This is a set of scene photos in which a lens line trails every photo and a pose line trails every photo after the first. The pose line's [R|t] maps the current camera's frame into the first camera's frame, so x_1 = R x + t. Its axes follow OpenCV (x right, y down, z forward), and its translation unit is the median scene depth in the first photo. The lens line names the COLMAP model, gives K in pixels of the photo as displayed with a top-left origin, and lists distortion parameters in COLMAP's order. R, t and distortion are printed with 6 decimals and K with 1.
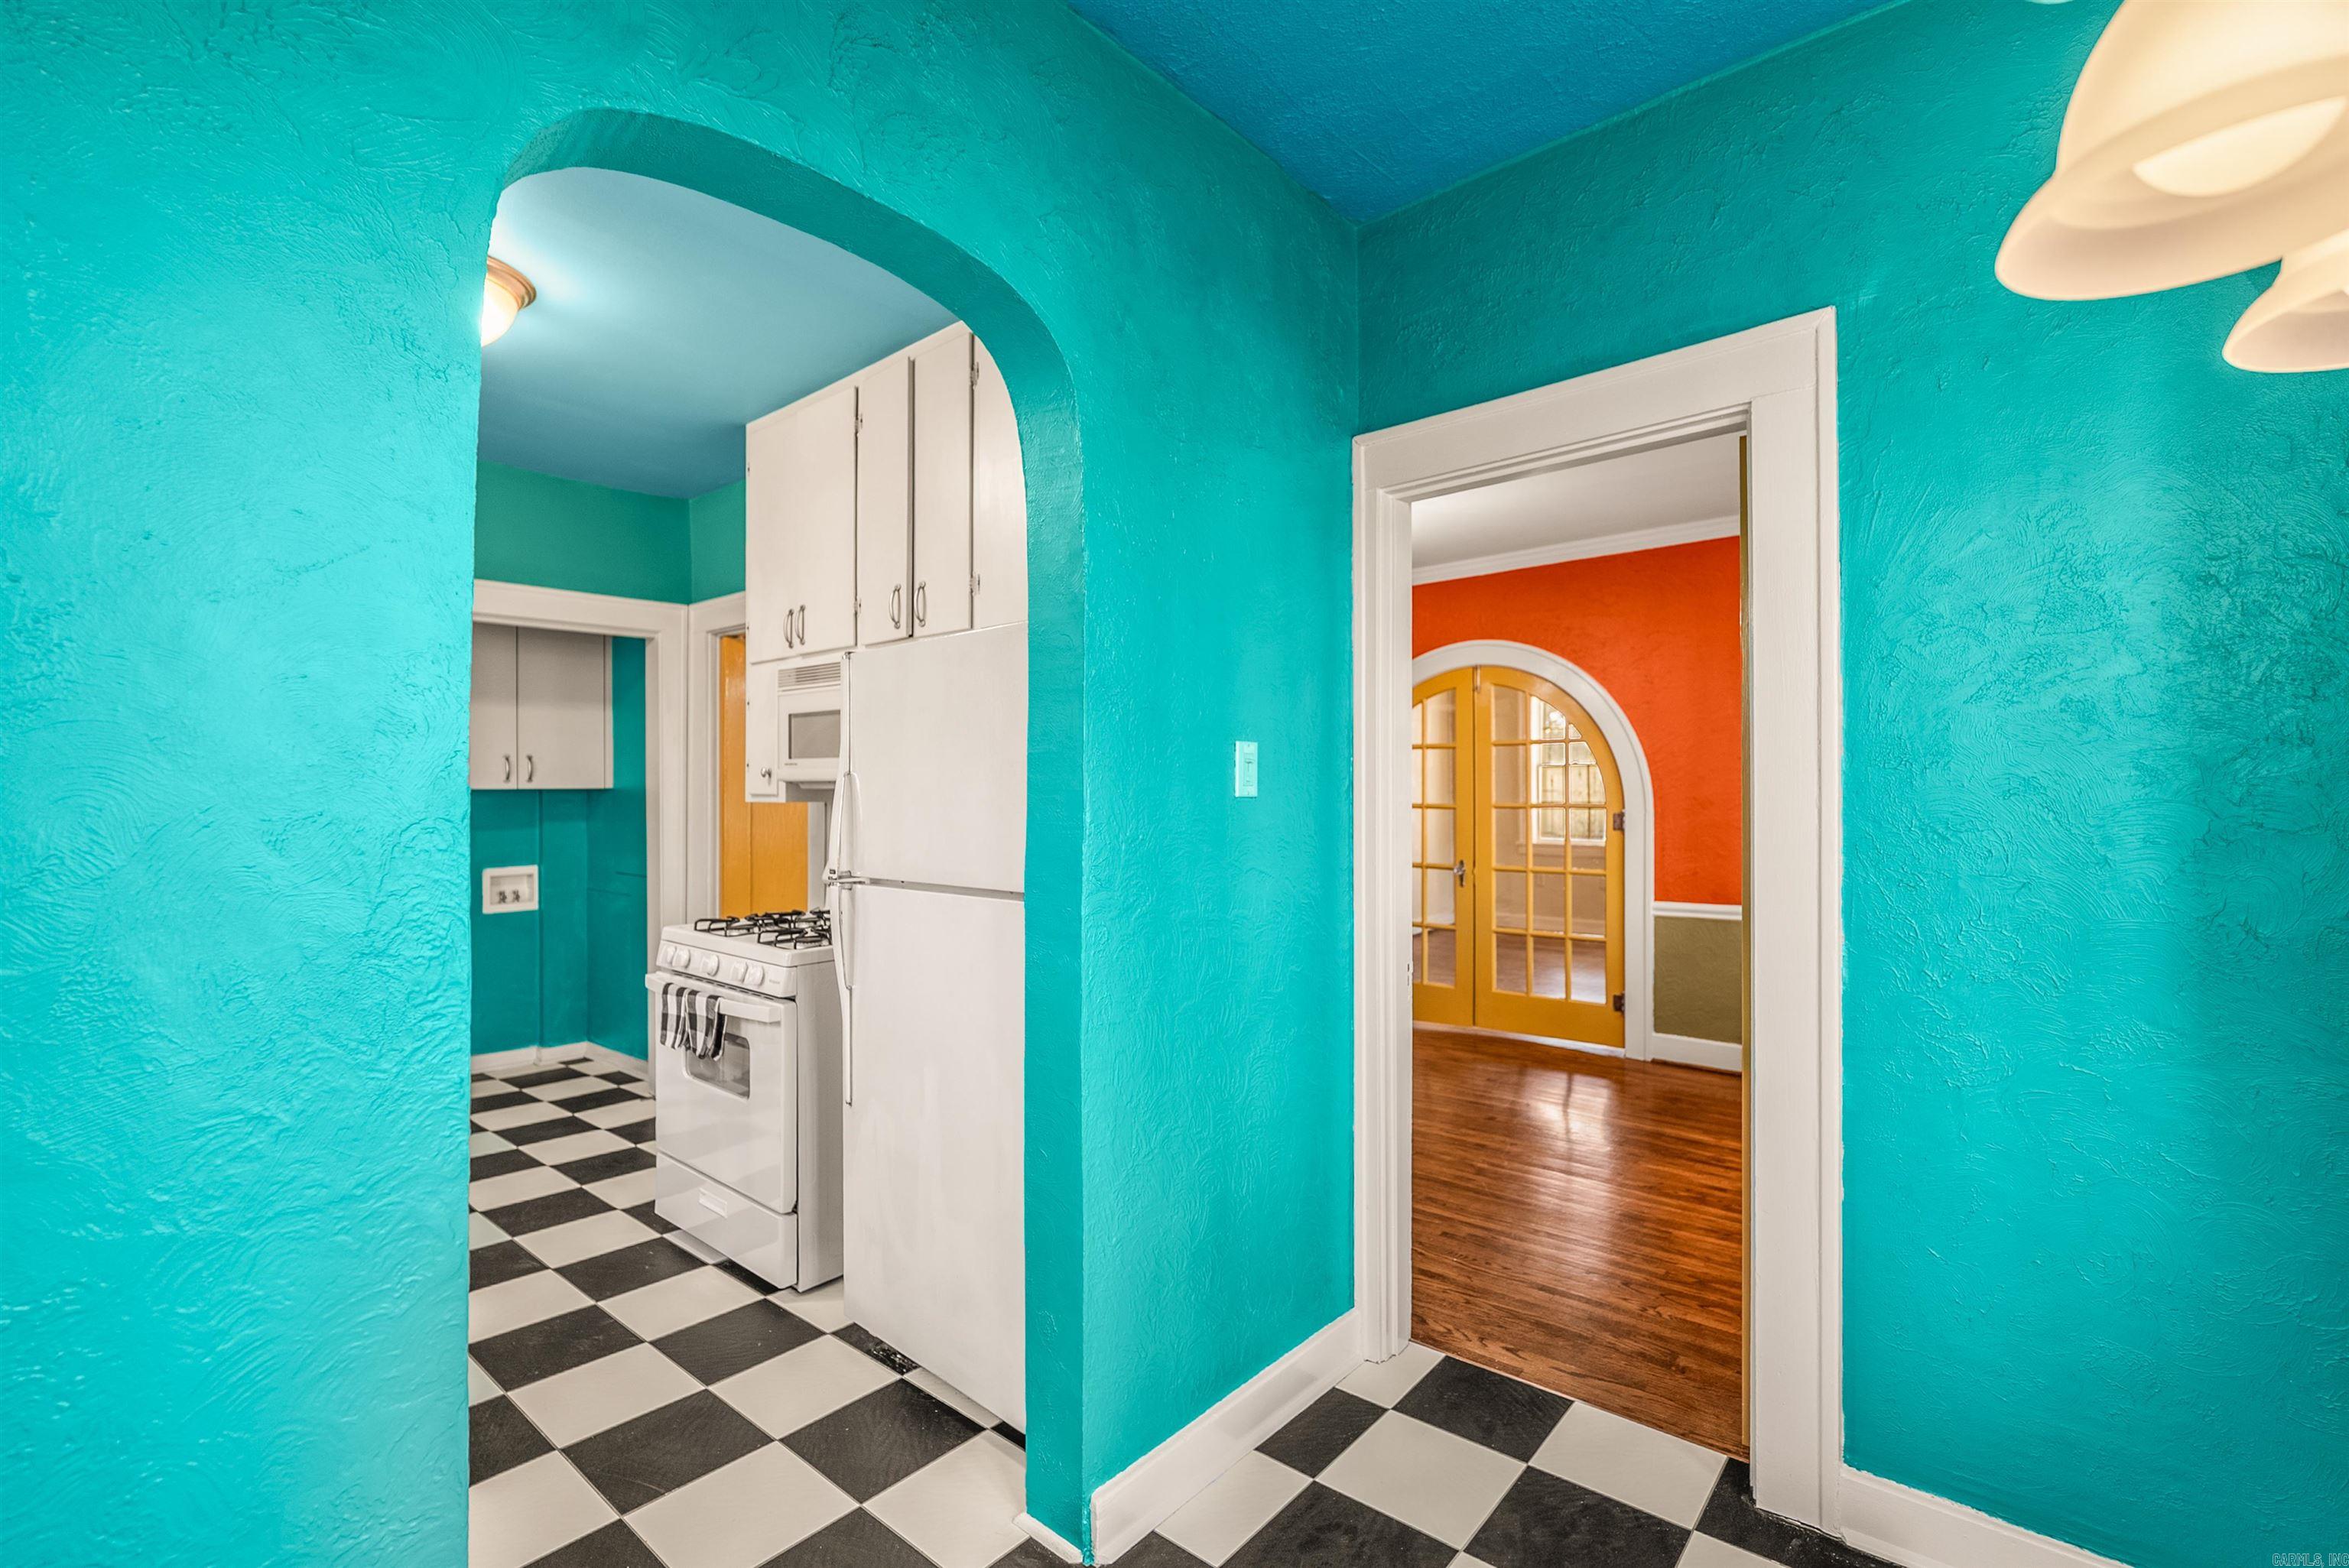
lens RADIAL K [[1055.4, 0, 1174.5], [0, 1055.4, 784.0], [0, 0, 1]] dist [0.001732, 0.000687]
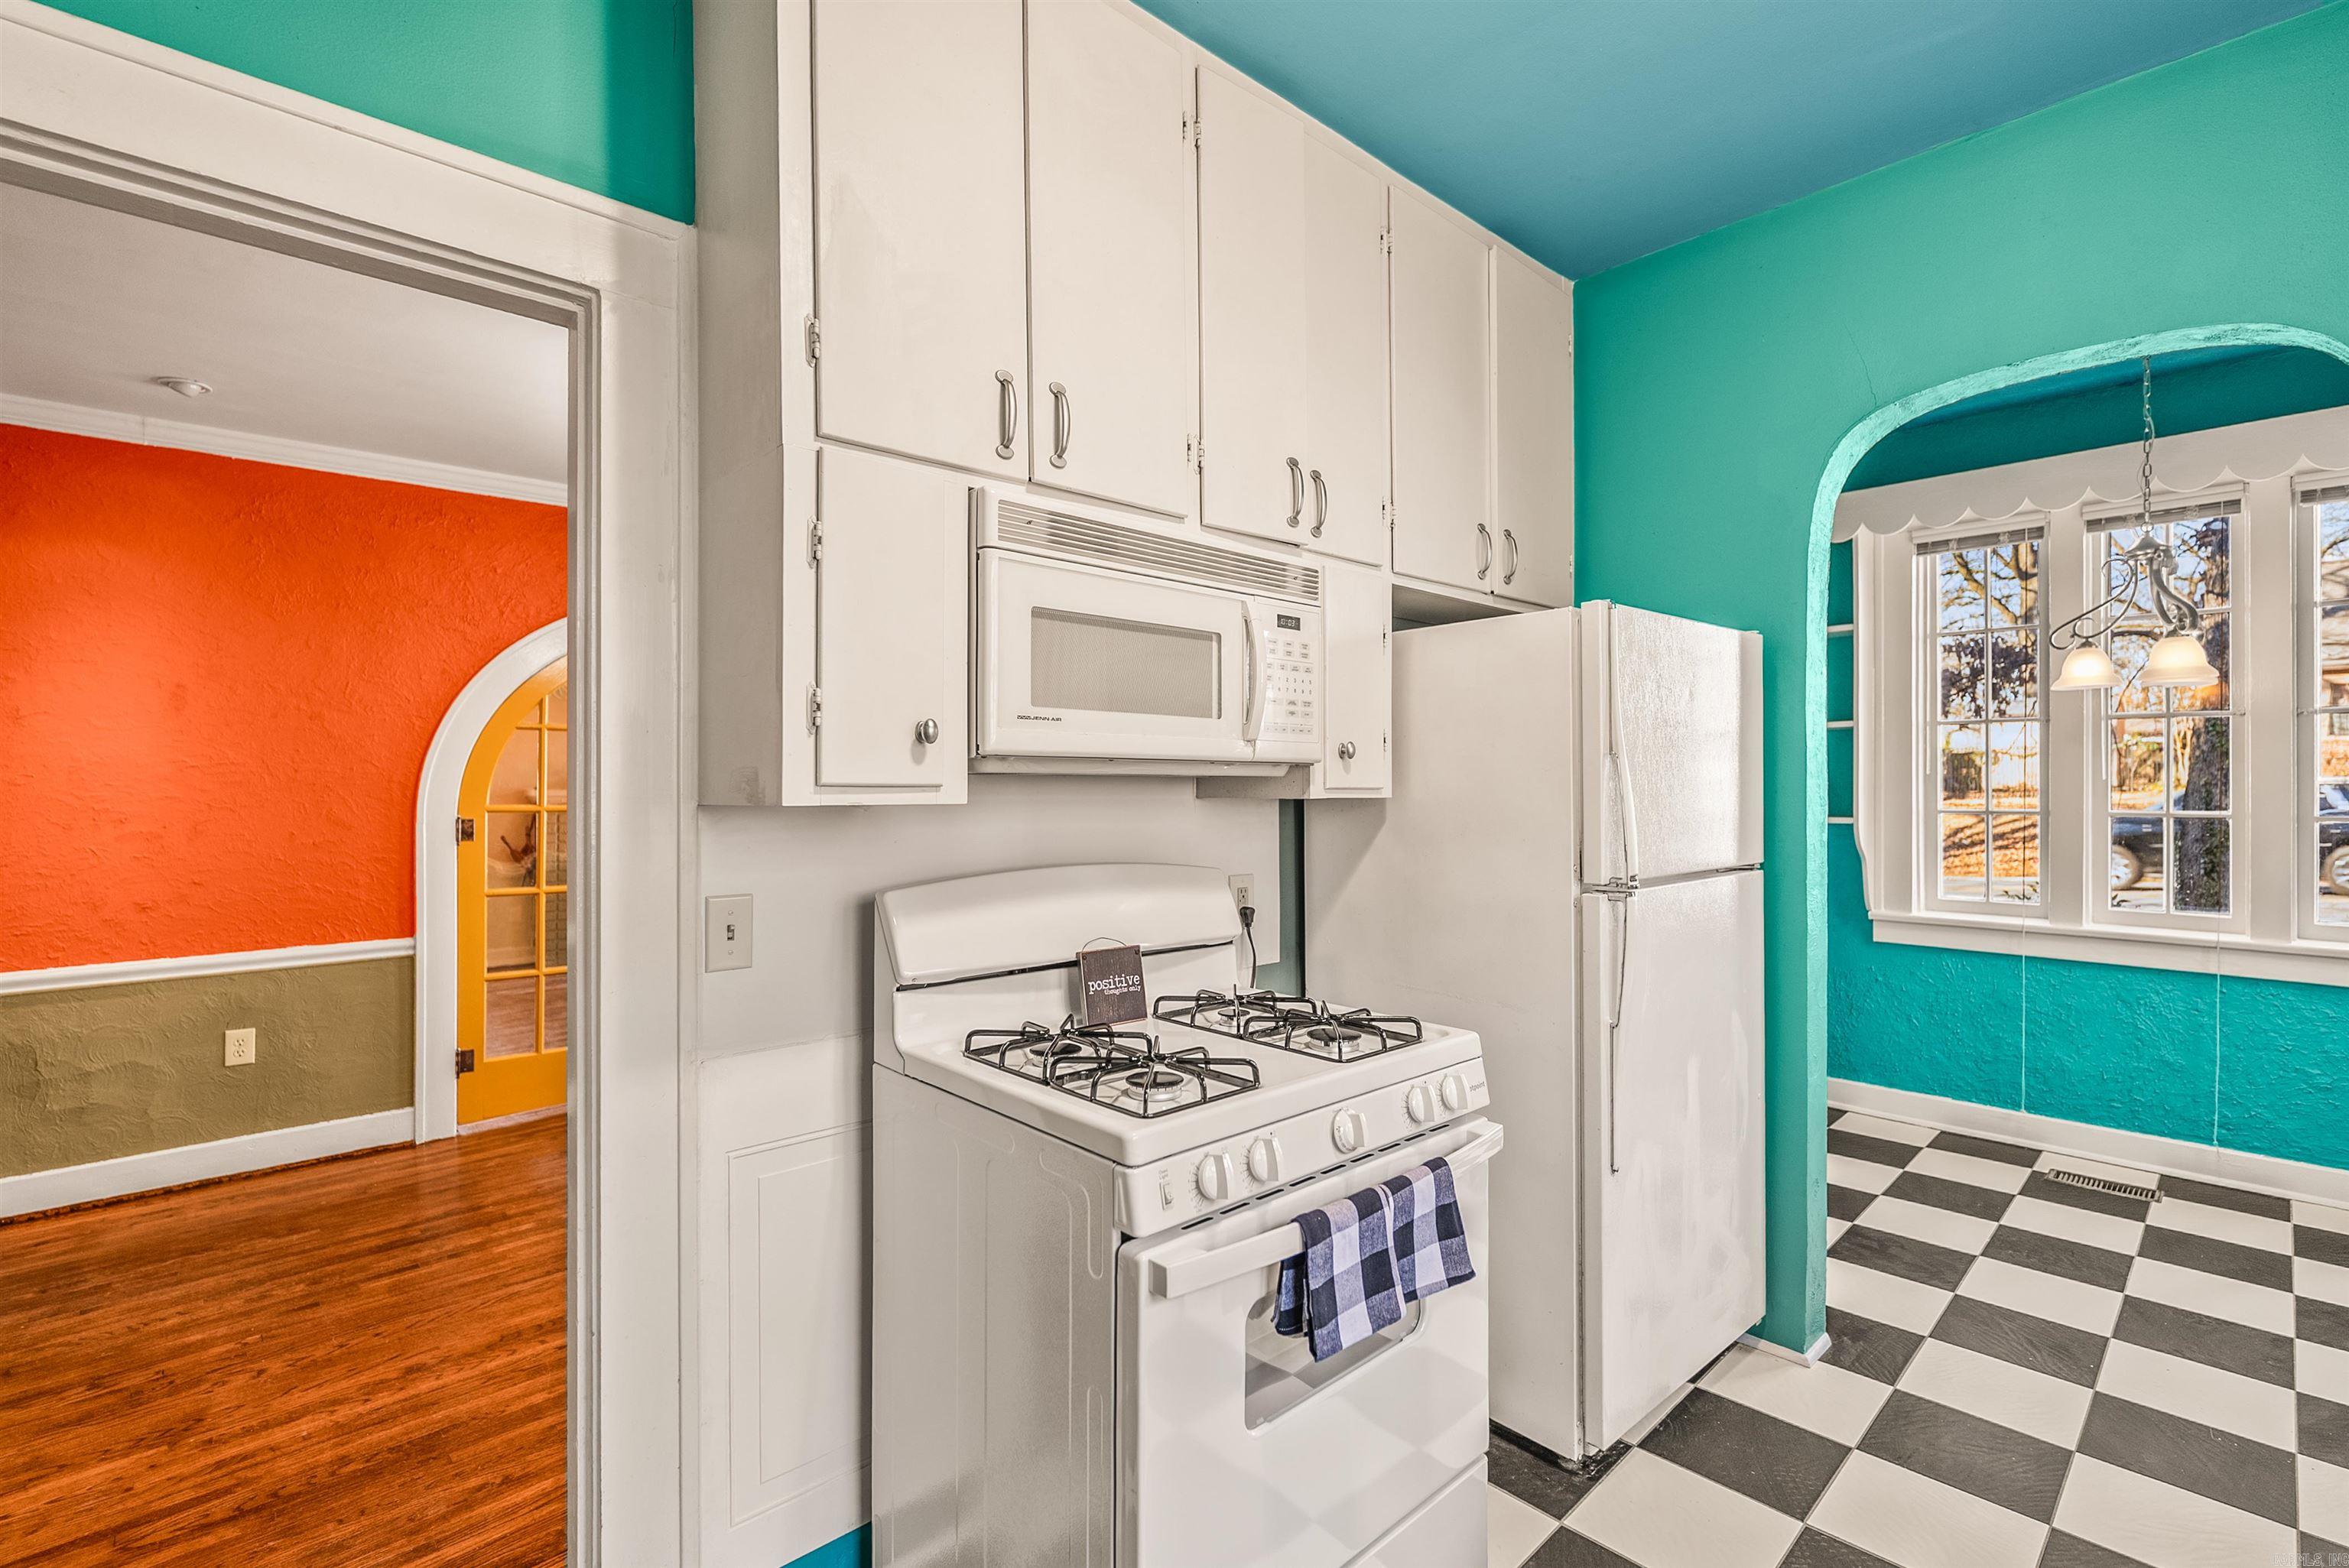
lens RADIAL K [[1055.4, 0, 1174.5], [0, 1055.4, 784.0], [0, 0, 1]] dist [0.001732, 0.000687]
pose [[0.107490, 0.003117, 0.994201, -0.672851], [-0.000310, 0.999995, -0.003101, 0.009421], [-0.994206, 0.000025, 0.107491, 0.743343]]
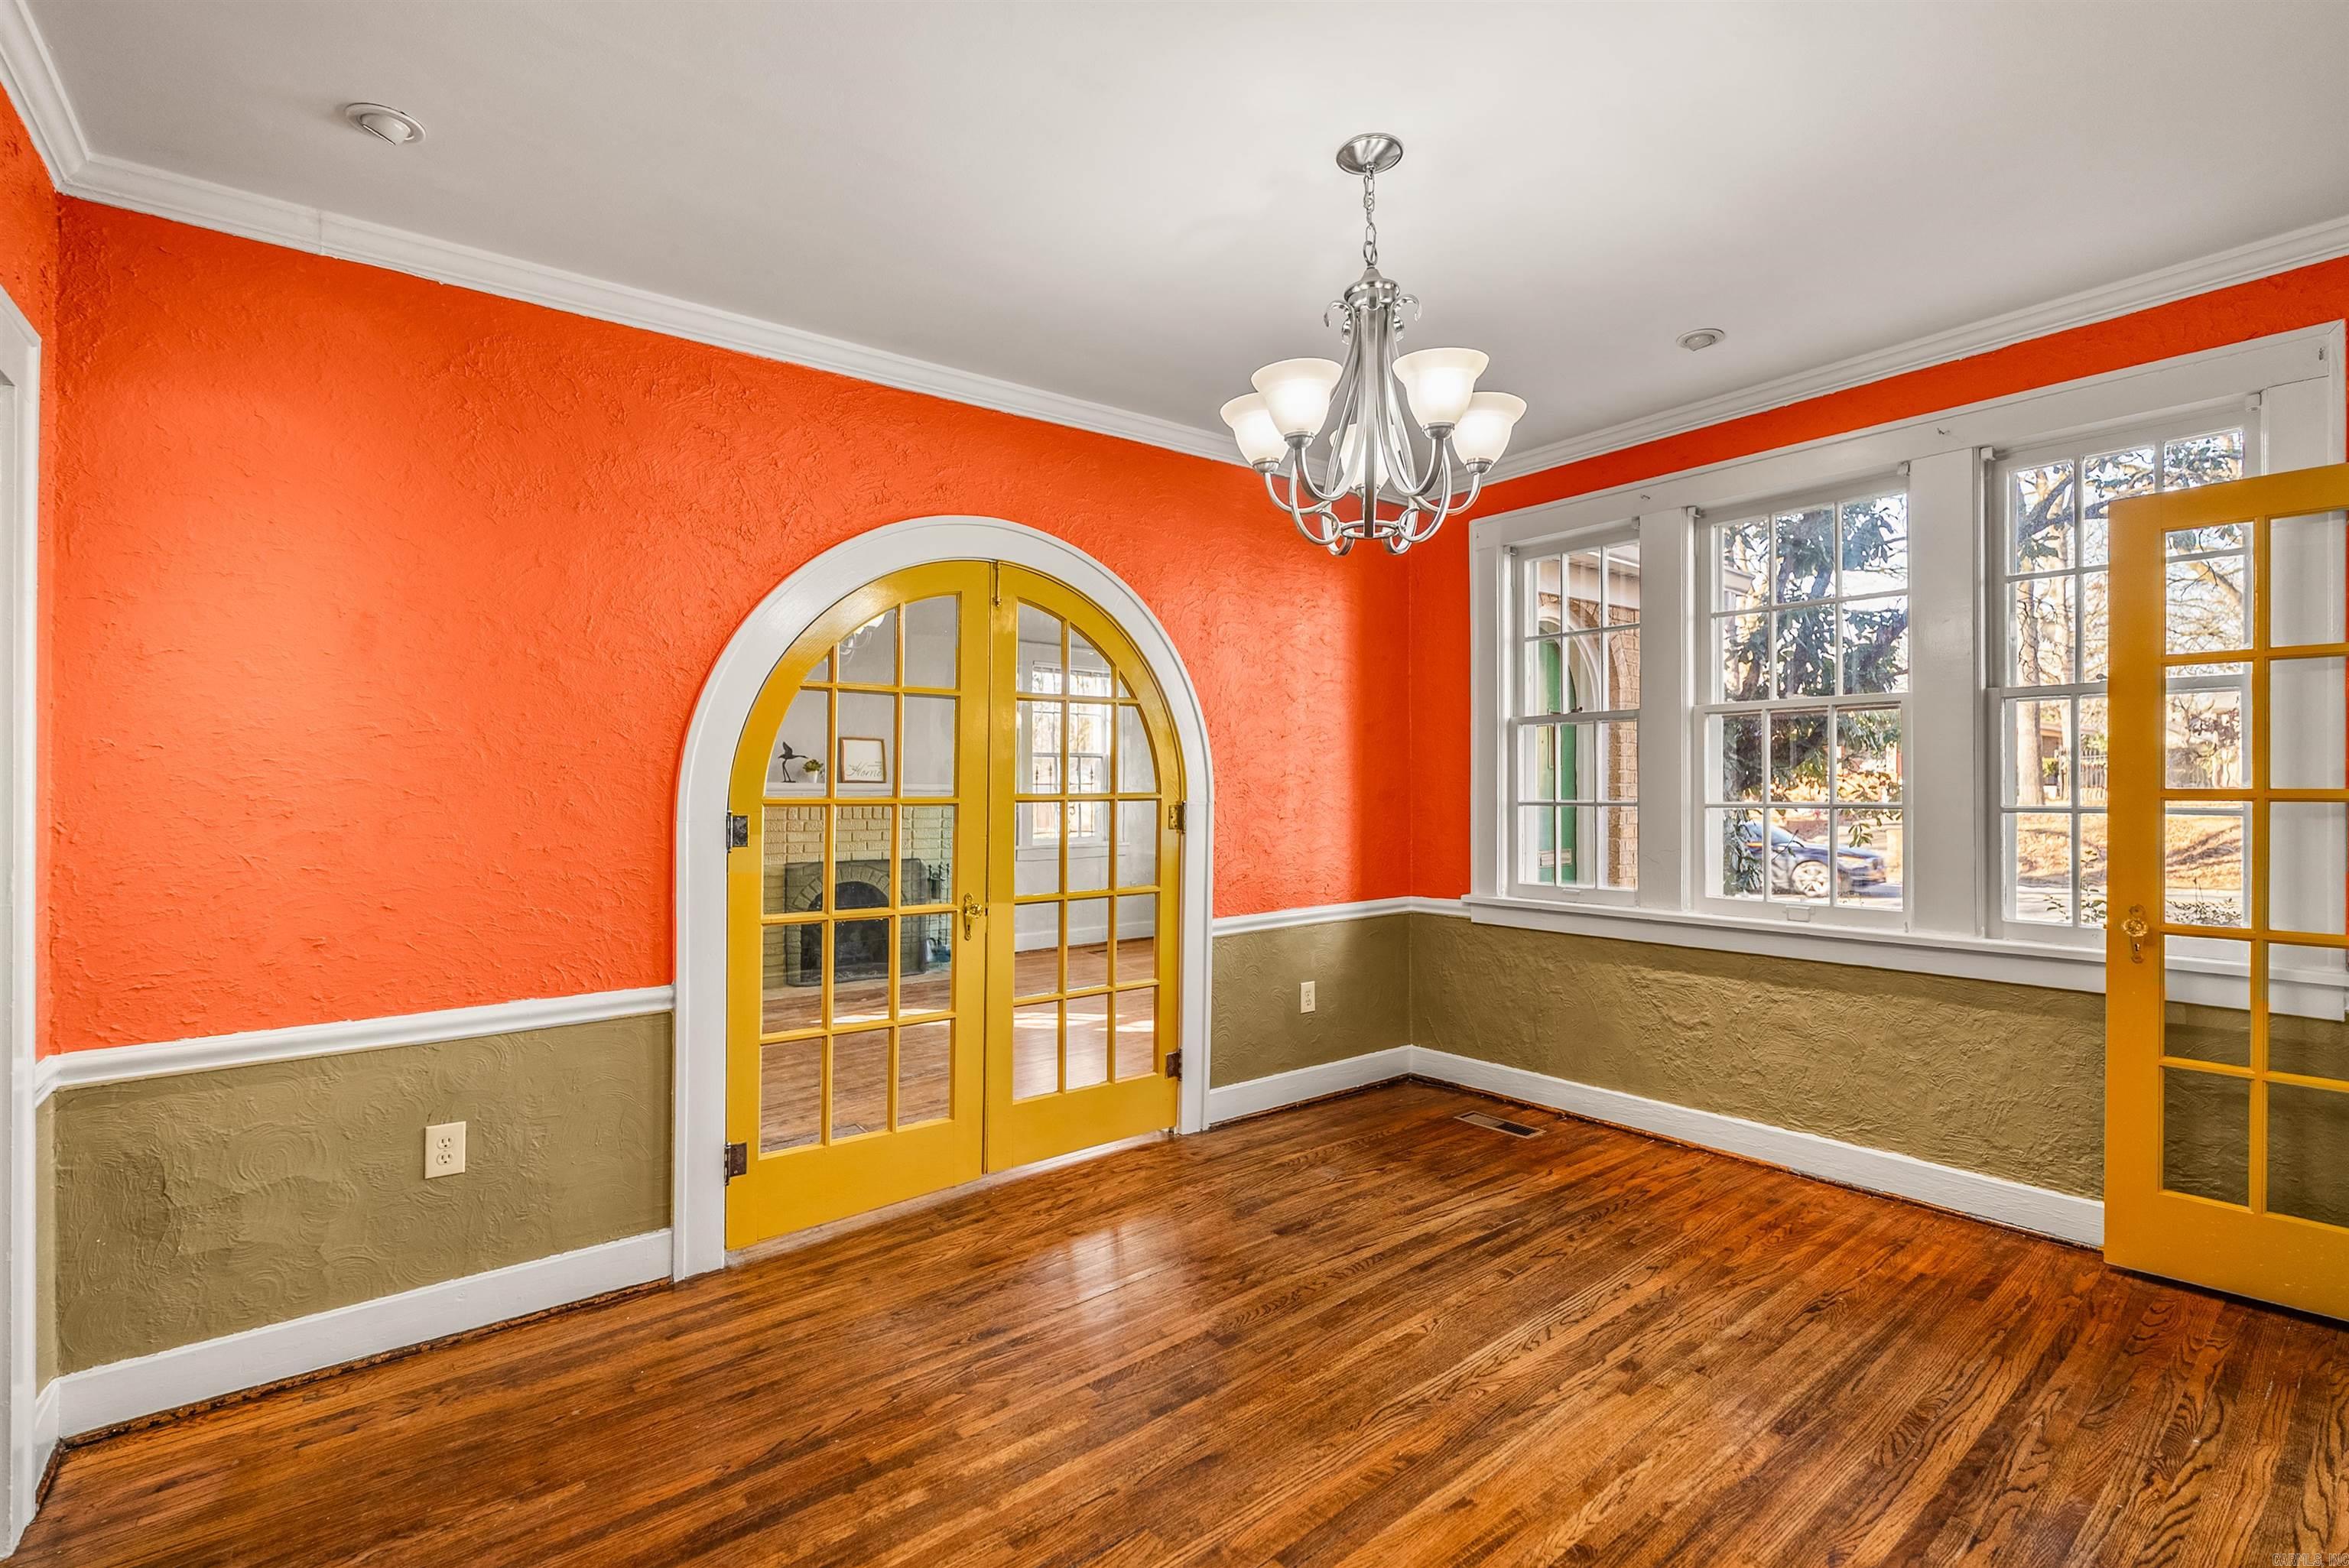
lens RADIAL K [[1055.4, 0, 1174.5], [0, 1055.4, 784.0], [0, 0, 1]] dist [0.001732, 0.000687]
pose [[0.183695, 0.005576, 0.982968, -0.386368], [-0.004617, 0.999978, -0.004810, 0.020598], [-0.982973, -0.003654, 0.183716, 1.105966]]
